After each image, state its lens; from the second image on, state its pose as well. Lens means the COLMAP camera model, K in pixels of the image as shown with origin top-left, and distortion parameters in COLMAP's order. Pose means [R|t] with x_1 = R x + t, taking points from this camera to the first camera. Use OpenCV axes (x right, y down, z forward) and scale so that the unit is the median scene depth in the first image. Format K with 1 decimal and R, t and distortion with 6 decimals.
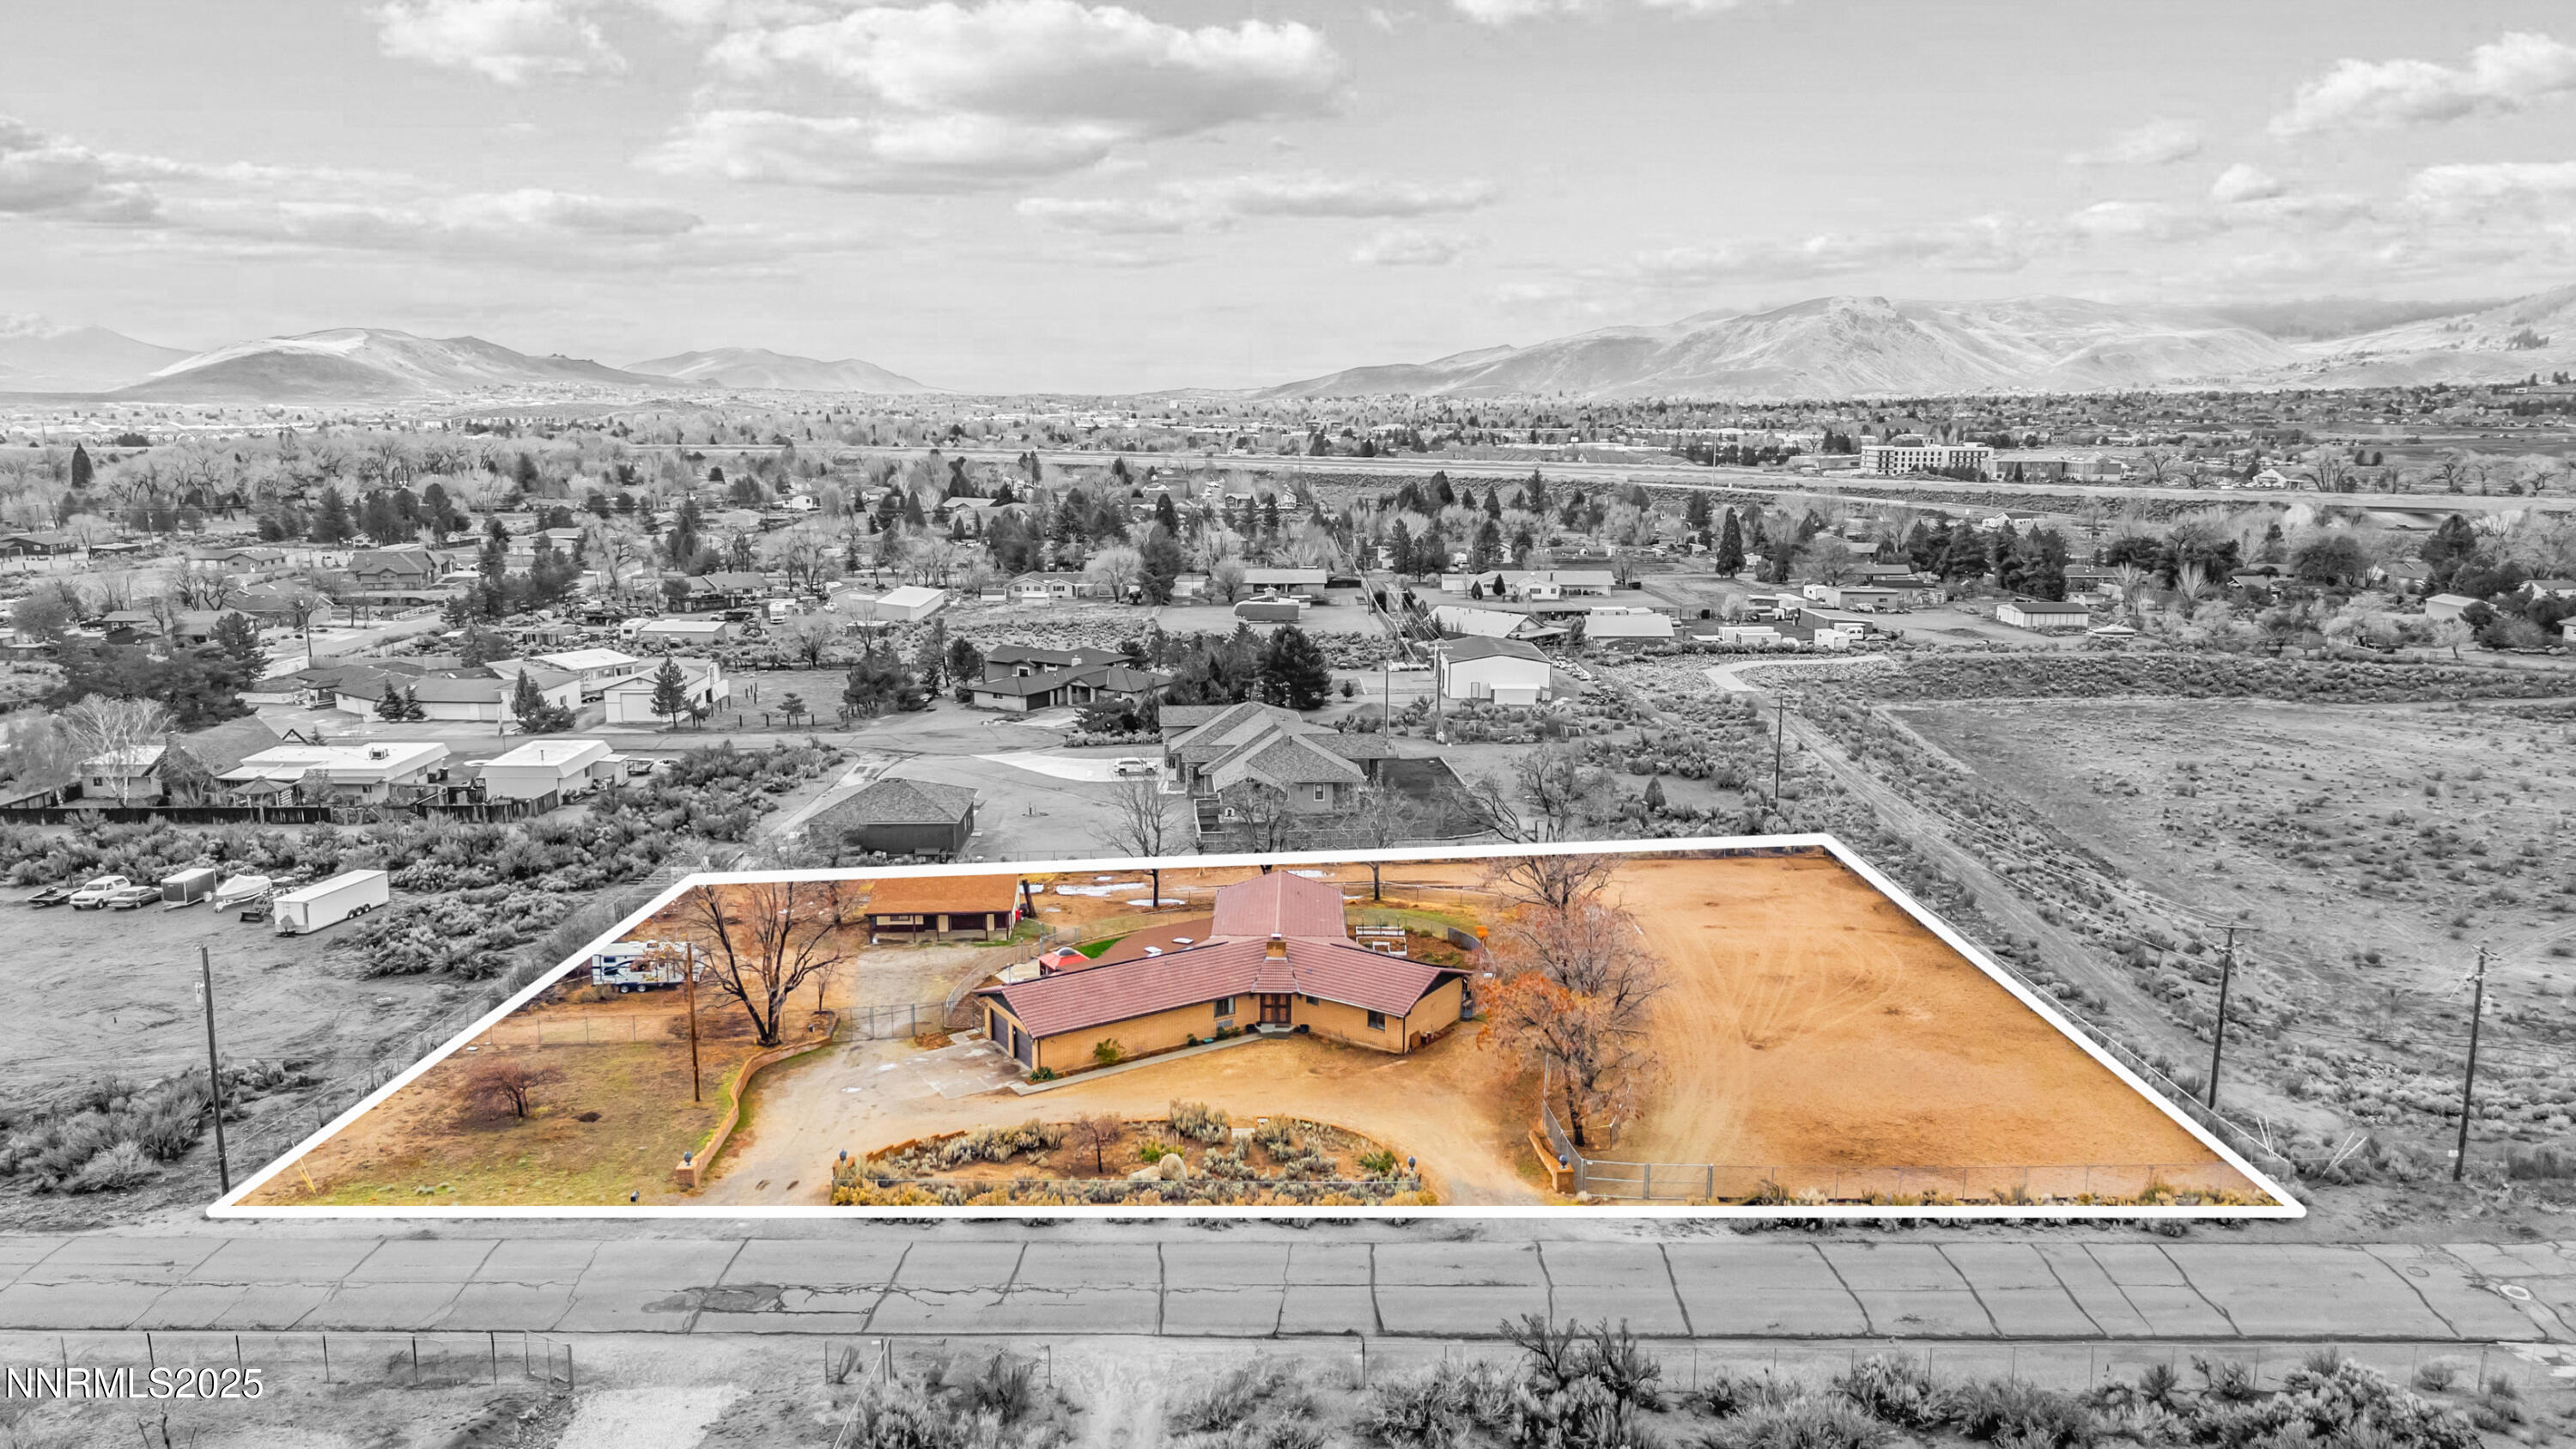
lens RADIAL K [[1744.9, 0, 1297.2], [0, 1744.9, 723.5], [0, 0, 1]] dist [0.052008, -0.066182]
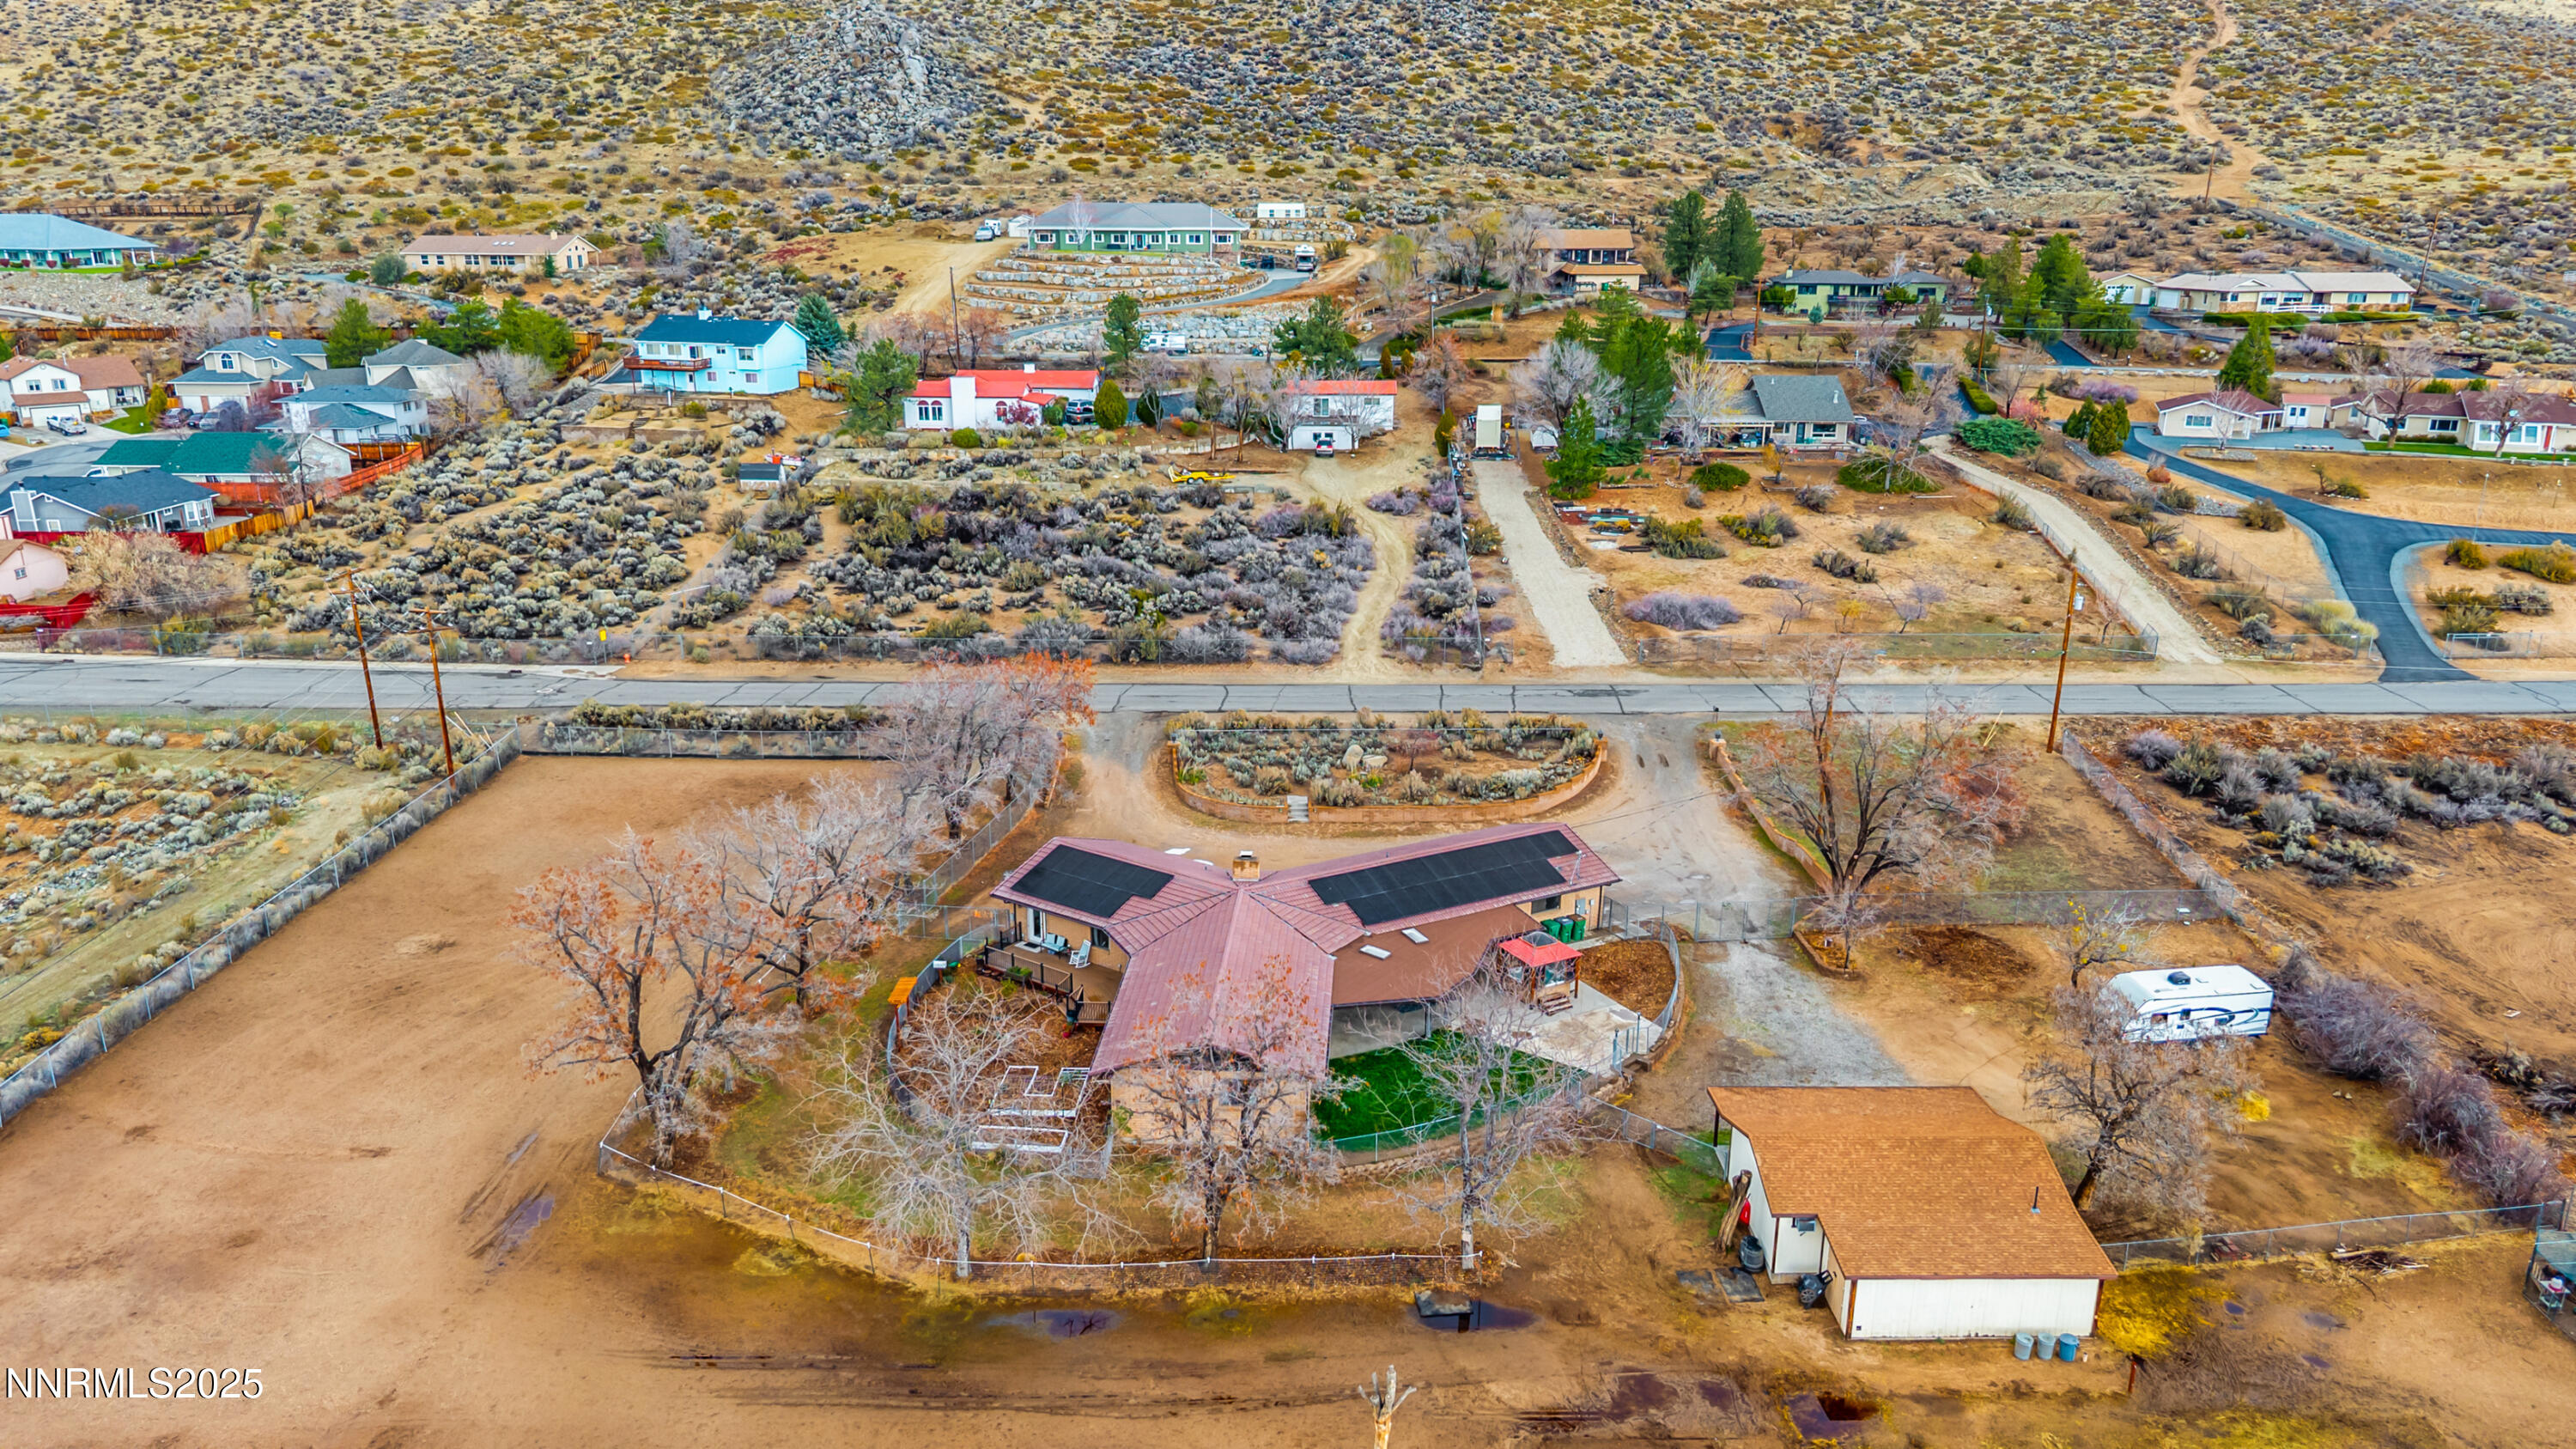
lens RADIAL K [[1767.5, 0, 1292.0], [0, 1767.5, 723.0], [0, 0, 1]] dist [0.011748, -0.006300]
pose [[-0.998761, -0.017479, 0.046600, -0.040491], [0.005908, 0.888043, 0.459722, -0.172744], [-0.049418, 0.459427, -0.886840, 1.007019]]
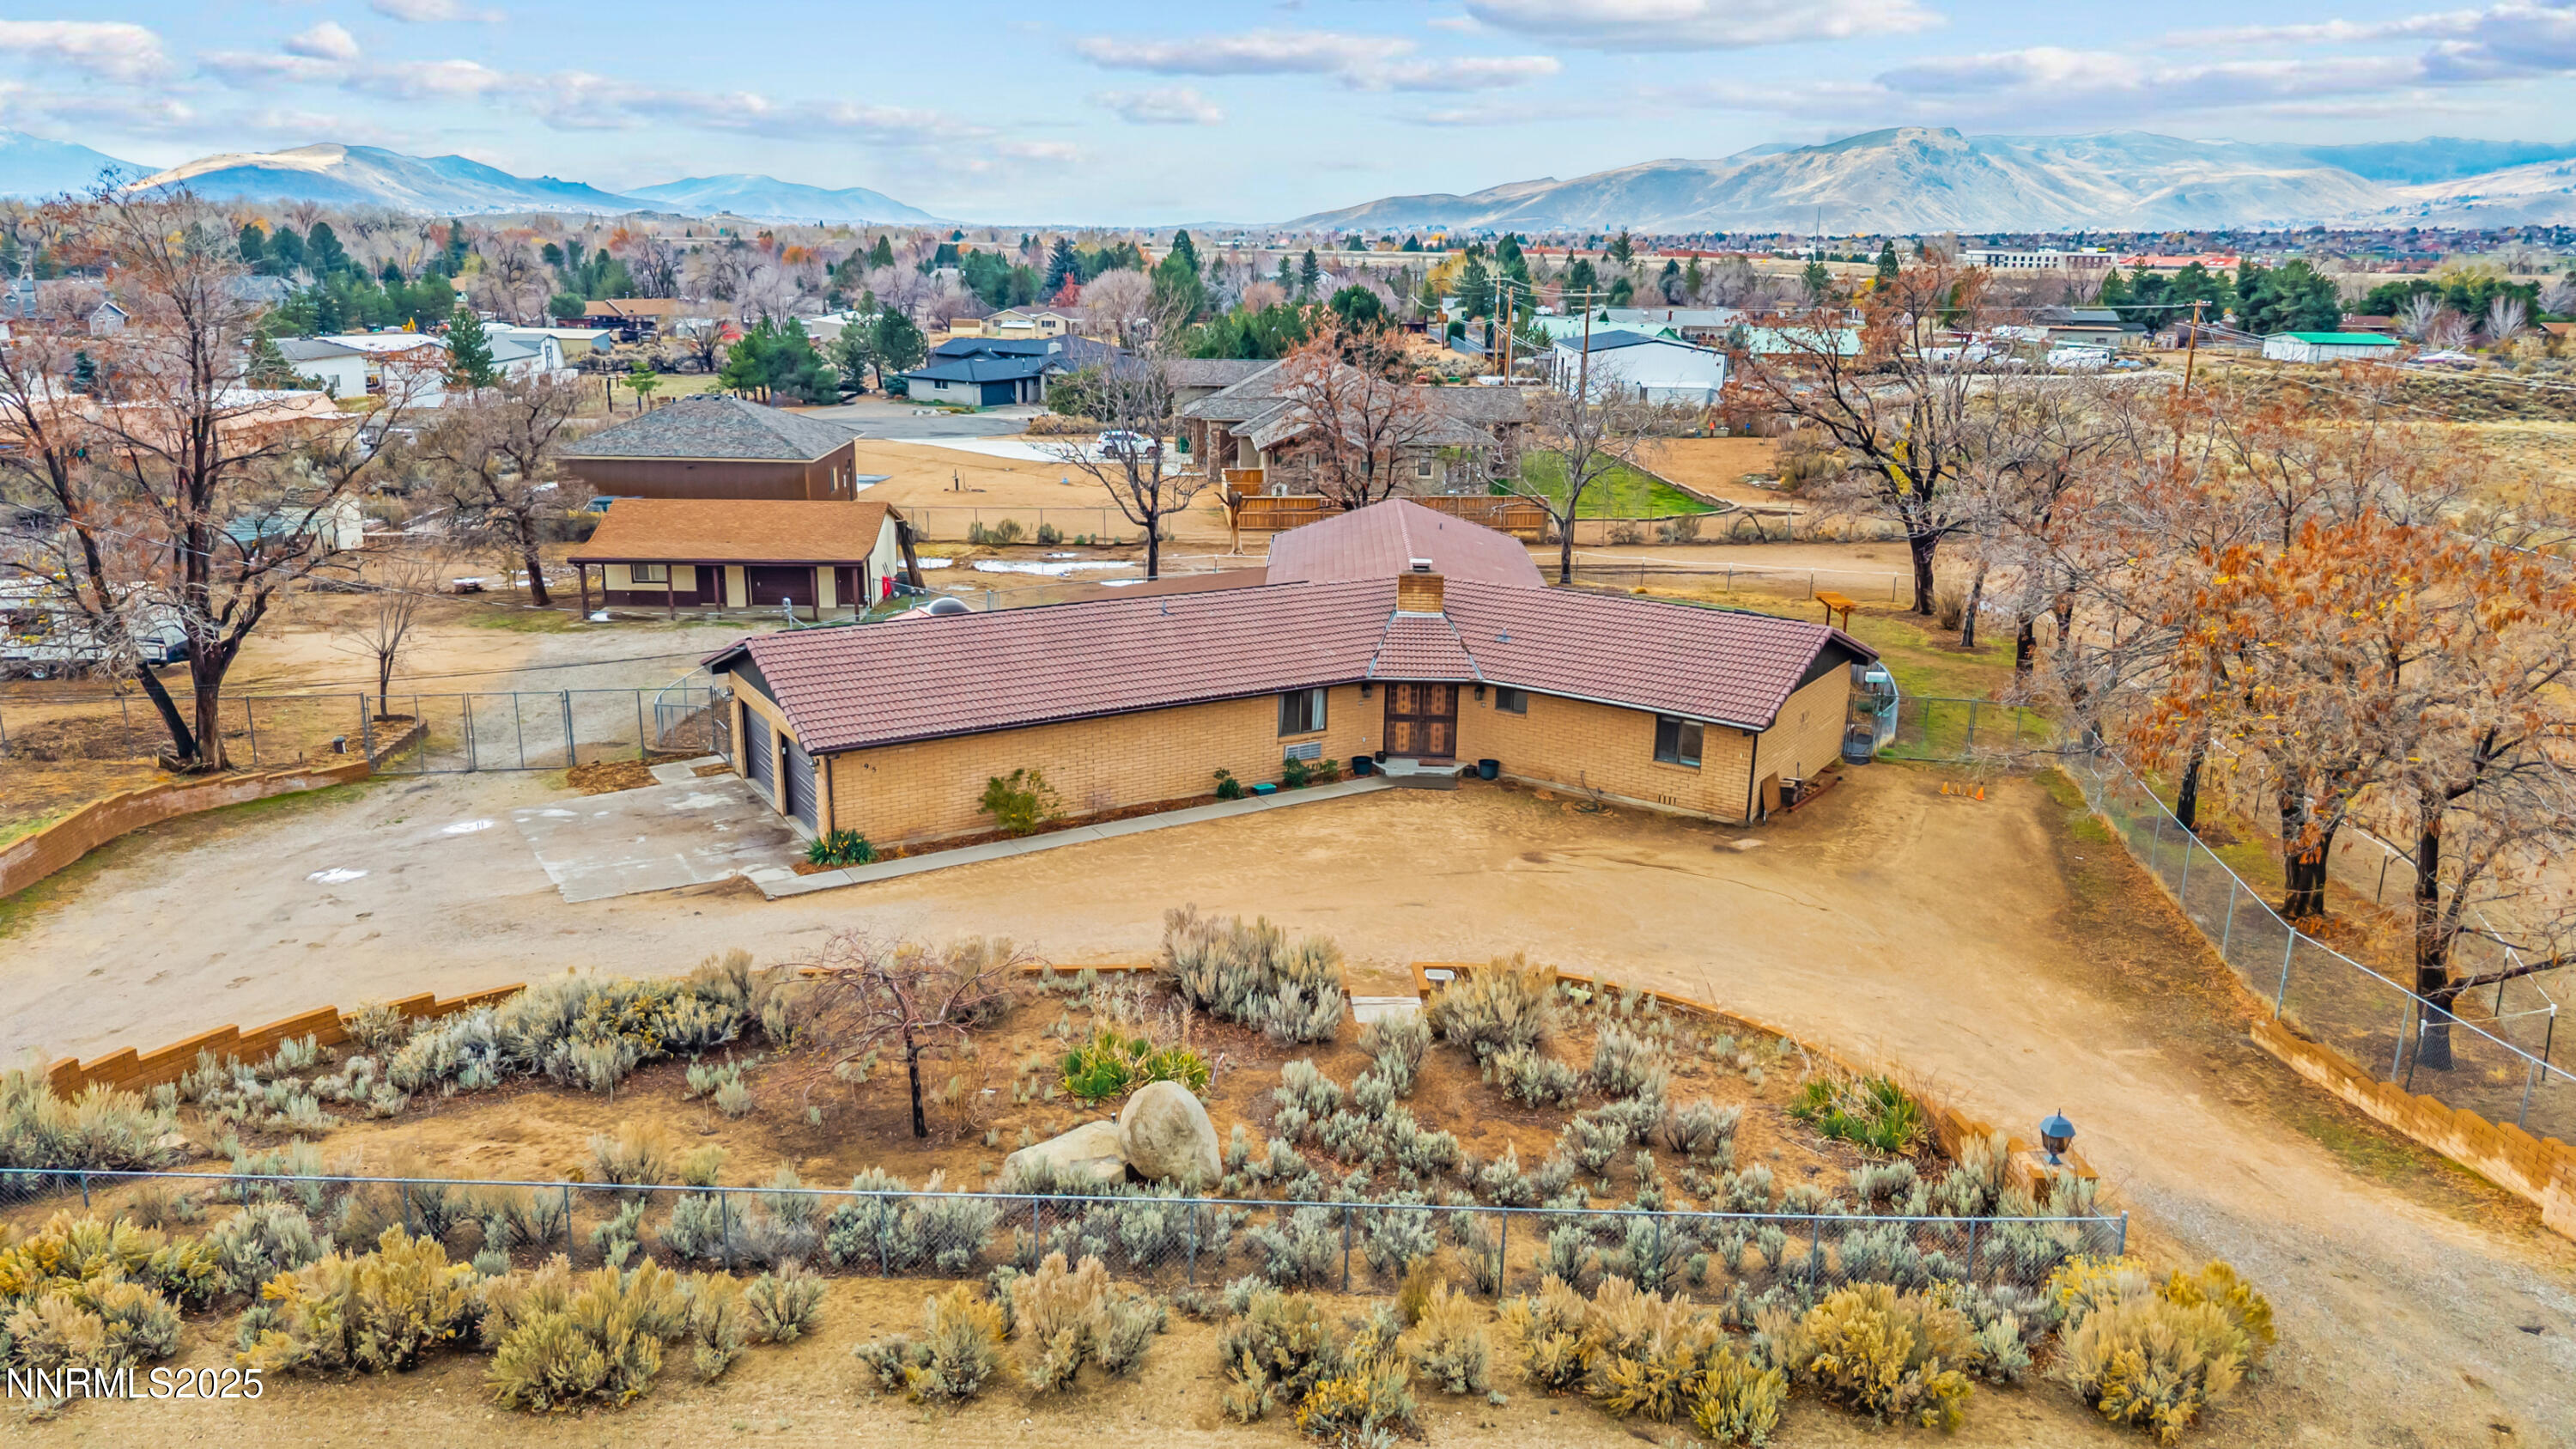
lens RADIAL K [[1821.1, 0, 1283.3], [0, 1821.1, 714.3], [0, 0, 1]] dist [0.001938, 0.002564]
pose [[0.999700, 0.015852, -0.018694, -0.022634], [-0.014422, 0.997135, 0.074257, 0.077505], [0.019818, -0.073965, 0.997064, 0.335012]]
